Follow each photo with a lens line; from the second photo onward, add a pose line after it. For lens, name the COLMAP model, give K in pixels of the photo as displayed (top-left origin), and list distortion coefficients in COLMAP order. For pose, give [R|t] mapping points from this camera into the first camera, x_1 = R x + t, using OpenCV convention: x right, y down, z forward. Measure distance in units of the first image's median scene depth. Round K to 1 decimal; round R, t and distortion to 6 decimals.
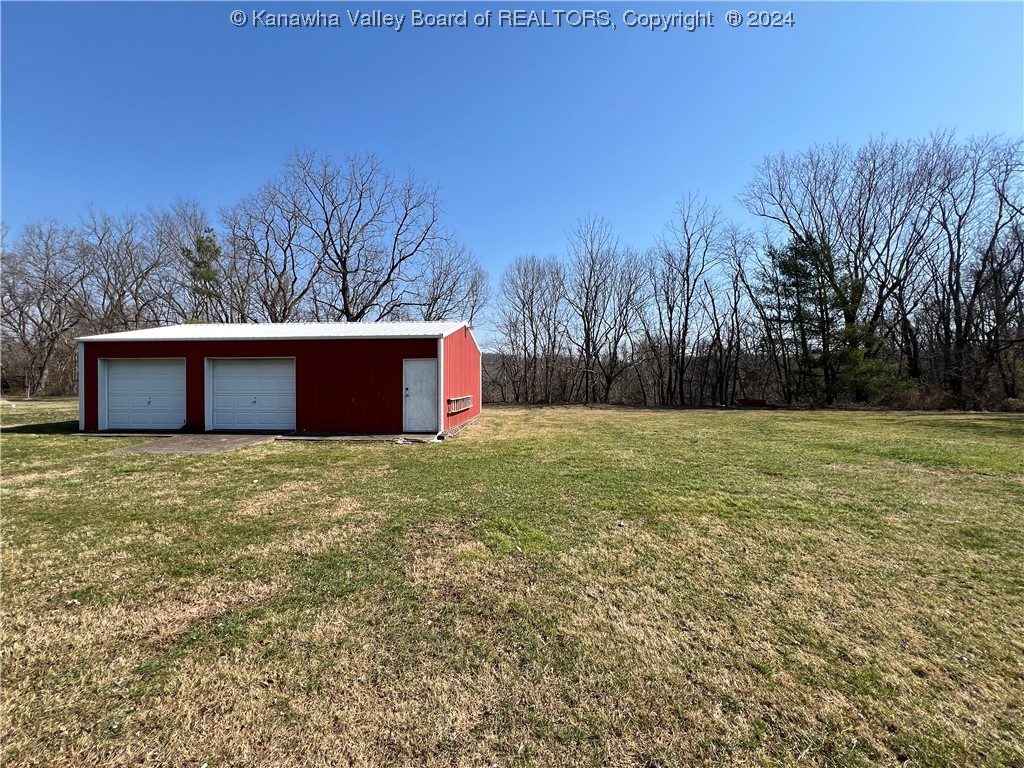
lens RADIAL K [[410.2, 0, 513.2], [0, 410.2, 380.0], [0, 0, 1]] dist [-0.001693, -0.000195]
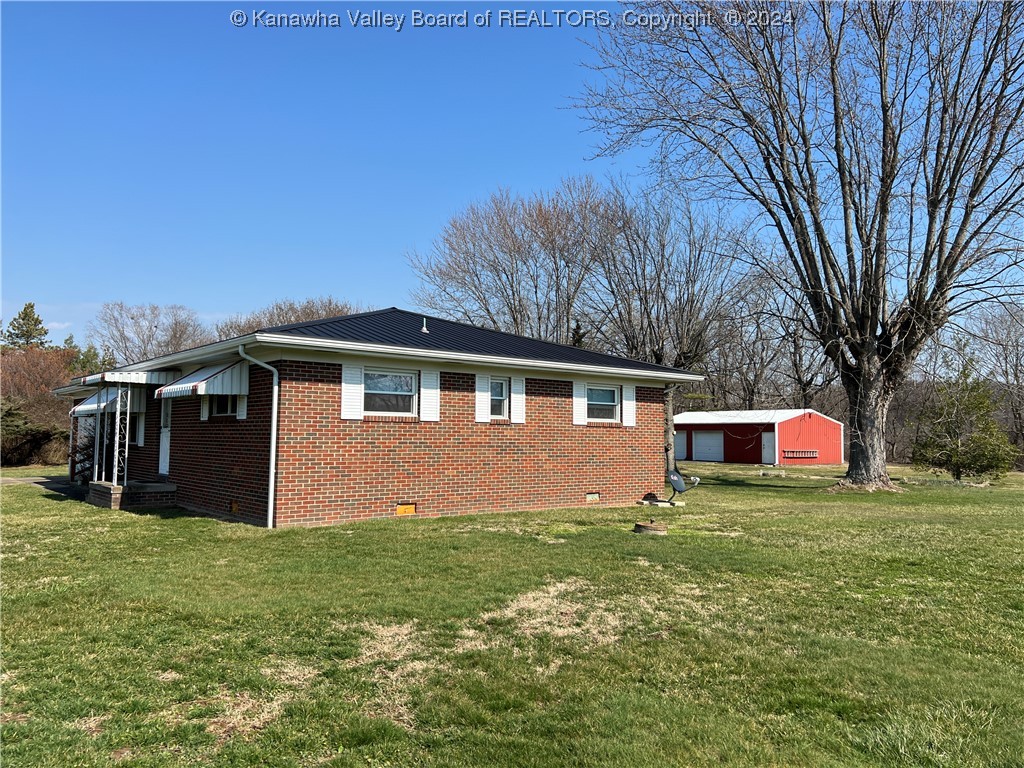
lens RADIAL K [[775.4, 0, 512.2], [0, 775.4, 383.6], [0, 0, 1]] dist [-0.000204, -0.000014]
pose [[0.649421, -0.036765, -0.759540, 2.209770], [-0.020400, 0.997629, -0.065732, -0.007640], [0.760156, 0.058182, 0.647131, -3.016767]]
